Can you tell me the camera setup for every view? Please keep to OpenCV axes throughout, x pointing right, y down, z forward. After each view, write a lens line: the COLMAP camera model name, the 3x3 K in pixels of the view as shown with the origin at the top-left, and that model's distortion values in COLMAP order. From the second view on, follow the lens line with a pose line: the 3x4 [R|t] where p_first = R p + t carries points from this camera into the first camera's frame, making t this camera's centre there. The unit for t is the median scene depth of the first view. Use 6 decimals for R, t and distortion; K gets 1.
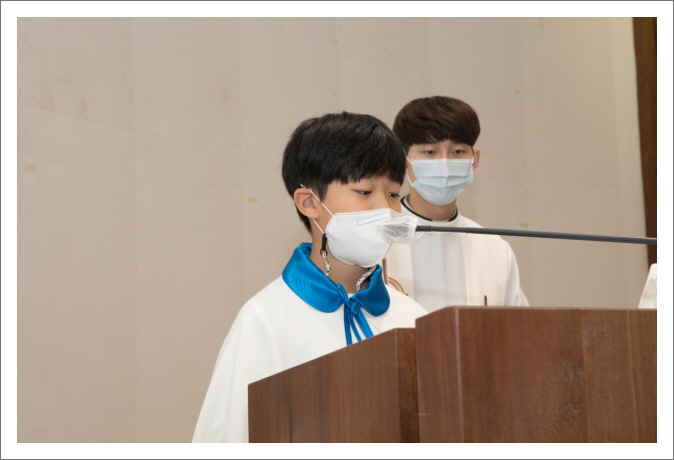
lens RADIAL K [[1291.6, 0, 338.0], [0, 1291.6, 229.6], [0, 0, 1]] dist [0.255311, 0.000000]
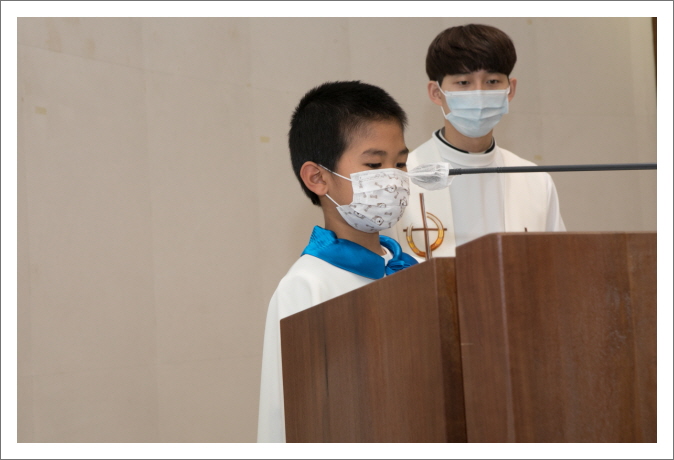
lens RADIAL K [[1291.6, 0, 336.4], [0, 1291.6, 231.3], [0, 0, 1]] dist [0.255311, 0.000000]
pose [[0.999700, -0.023531, -0.006819, -0.022234], [0.023824, 0.998631, 0.046576, 0.009377], [0.005714, -0.046724, 0.998891, 0.028041]]
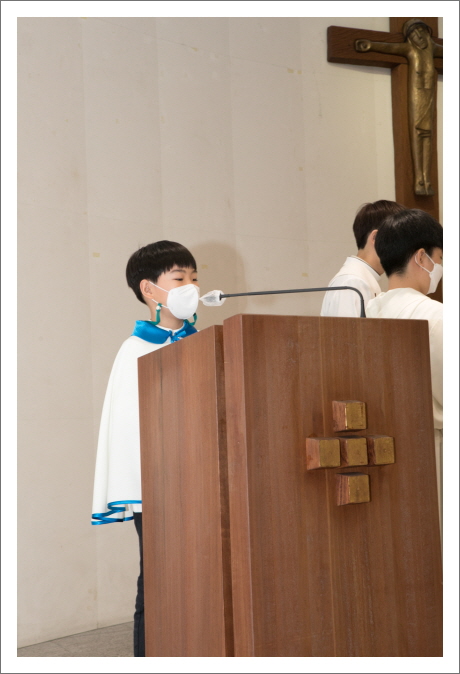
lens RADIAL K [[1307.6, 0, 226.6], [0, 1307.6, 338.2], [0, 0, 1]] dist [0.292723, 0.000000]
pose [[0.997787, 0.003187, 0.066408, -0.080793], [-0.006298, 0.998890, 0.046689, -0.004579], [-0.066186, -0.047004, 0.996700, -1.198803]]
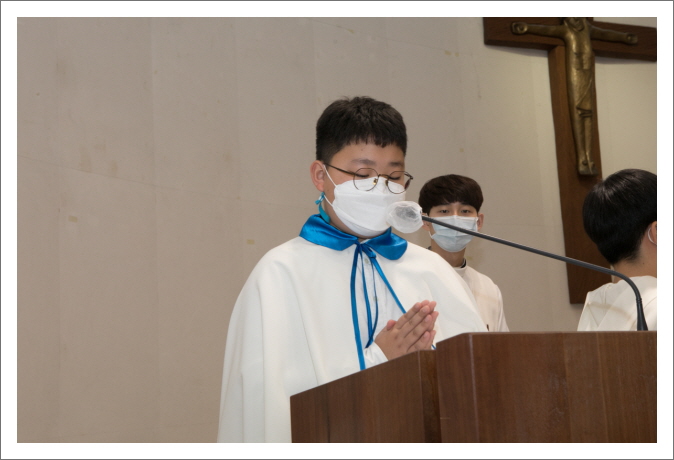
lens RADIAL K [[1077.5, 0, 339.0], [0, 1077.5, 222.1], [0, 0, 1]] dist [0.089757, 0.000000]
pose [[0.999260, -0.012655, 0.036318, -0.070343], [0.013970, 0.999248, -0.036172, -0.012189], [-0.035833, 0.036653, 0.998685, -0.057629]]
